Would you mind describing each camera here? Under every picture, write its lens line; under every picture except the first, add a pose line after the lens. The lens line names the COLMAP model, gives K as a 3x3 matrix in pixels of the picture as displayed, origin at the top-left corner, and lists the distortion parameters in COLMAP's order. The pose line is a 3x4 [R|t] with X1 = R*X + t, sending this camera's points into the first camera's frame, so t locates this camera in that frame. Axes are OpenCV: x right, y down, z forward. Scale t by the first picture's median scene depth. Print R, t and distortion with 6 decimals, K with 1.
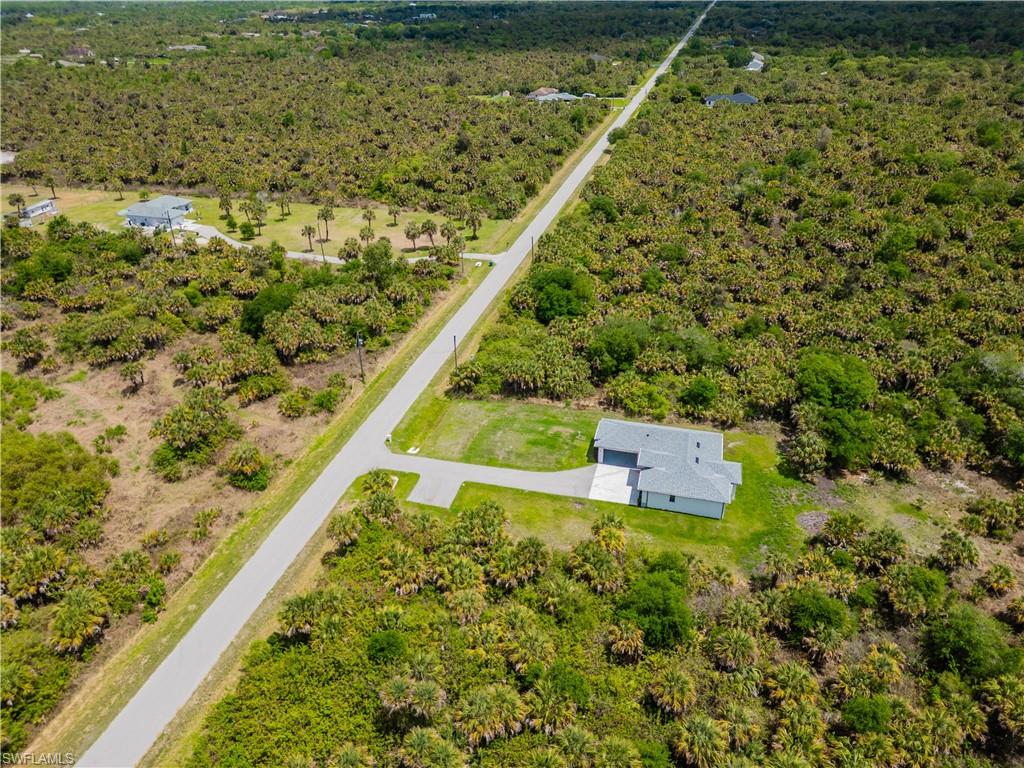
lens RADIAL K [[719.9, 0, 512.0], [0, 719.9, 384.0], [0, 0, 1]] dist [0.101013, -0.138341]
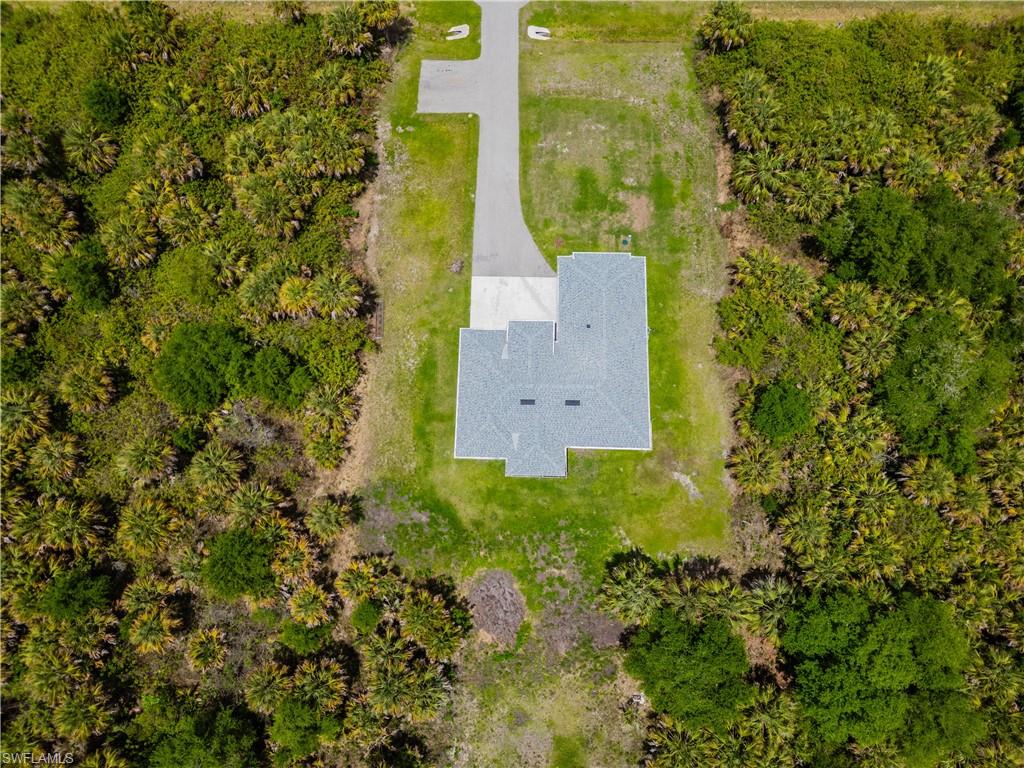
lens RADIAL K [[719.9, 0, 512.0], [0, 719.9, 384.0], [0, 0, 1]] dist [0.101013, -0.138341]
pose [[0.234849, 0.936171, -0.261590, 0.369444], [-0.458795, 0.344012, 0.819245, -0.368793], [0.856944, -0.072382, 0.510302, 0.631124]]
